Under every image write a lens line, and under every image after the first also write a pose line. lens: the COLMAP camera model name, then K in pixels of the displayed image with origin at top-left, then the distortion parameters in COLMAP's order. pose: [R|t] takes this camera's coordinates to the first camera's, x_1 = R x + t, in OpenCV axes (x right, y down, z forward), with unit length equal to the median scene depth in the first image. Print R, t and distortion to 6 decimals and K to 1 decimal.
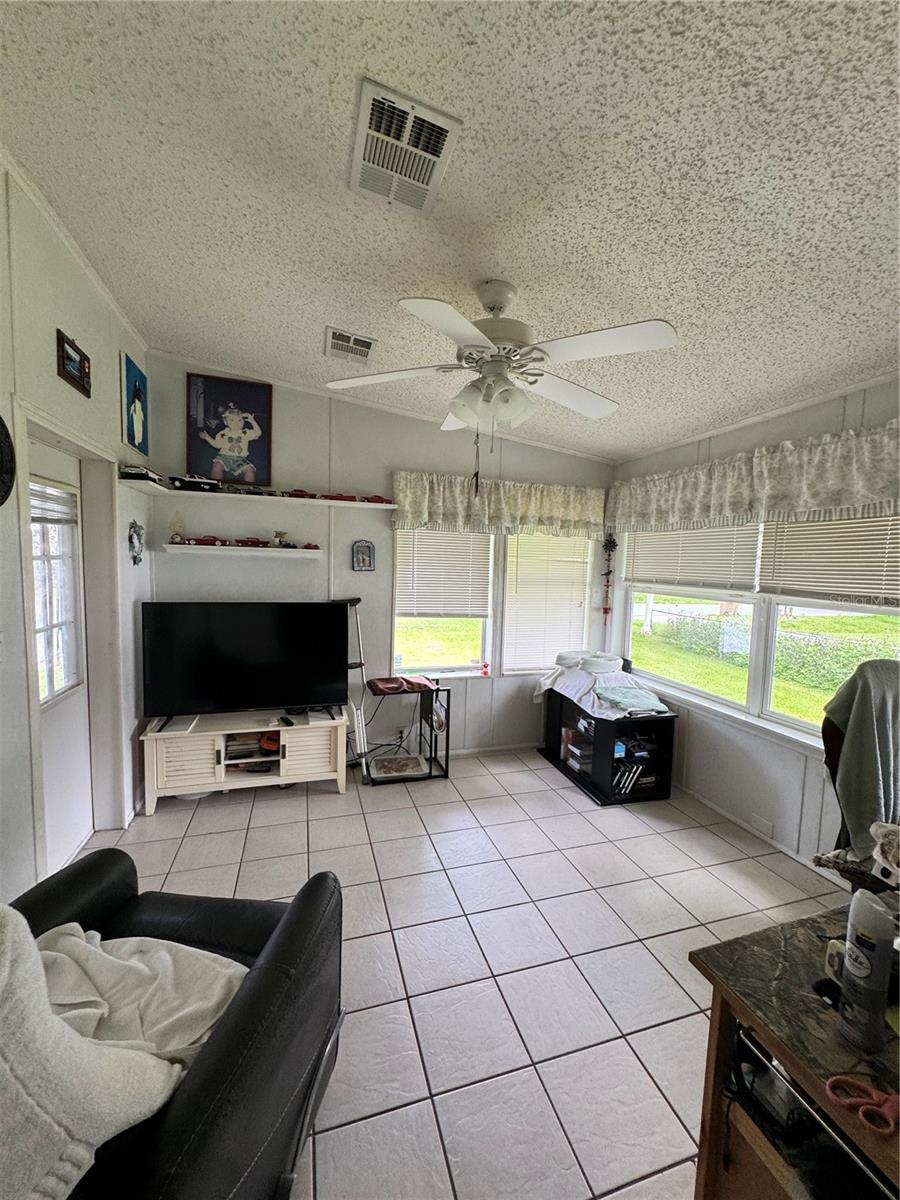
lens RADIAL K [[476.7, 0, 446.1], [0, 476.7, 596.3], [0, 0, 1]] dist [-0.000082, 0.000241]
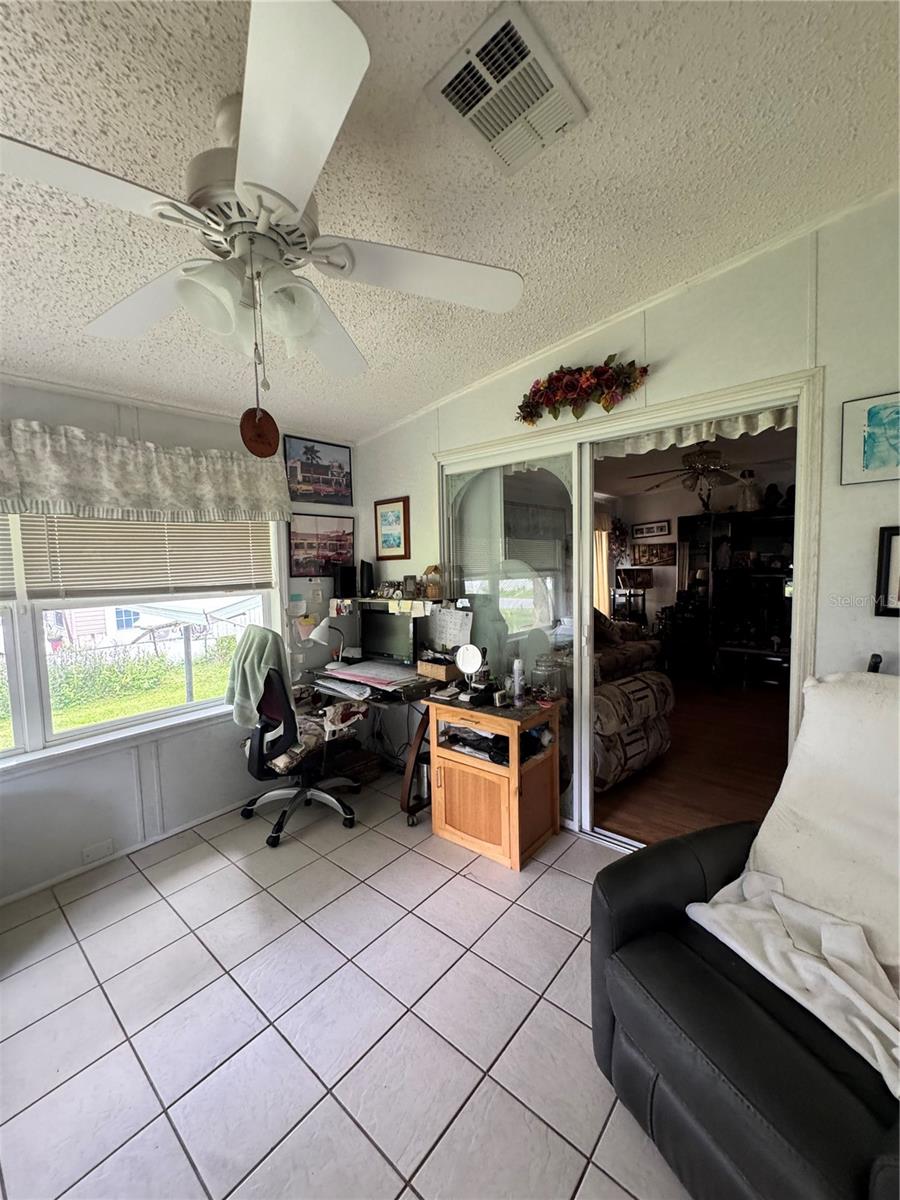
lens RADIAL K [[476.7, 0, 444.7], [0, 476.7, 602.8], [0, 0, 1]] dist [-0.000082, 0.000241]
pose [[-0.525944, -0.074021, 0.847292, -0.483077], [0.082039, 0.987145, 0.137163, -0.065301], [-0.846553, 0.141651, -0.513111, 0.972296]]
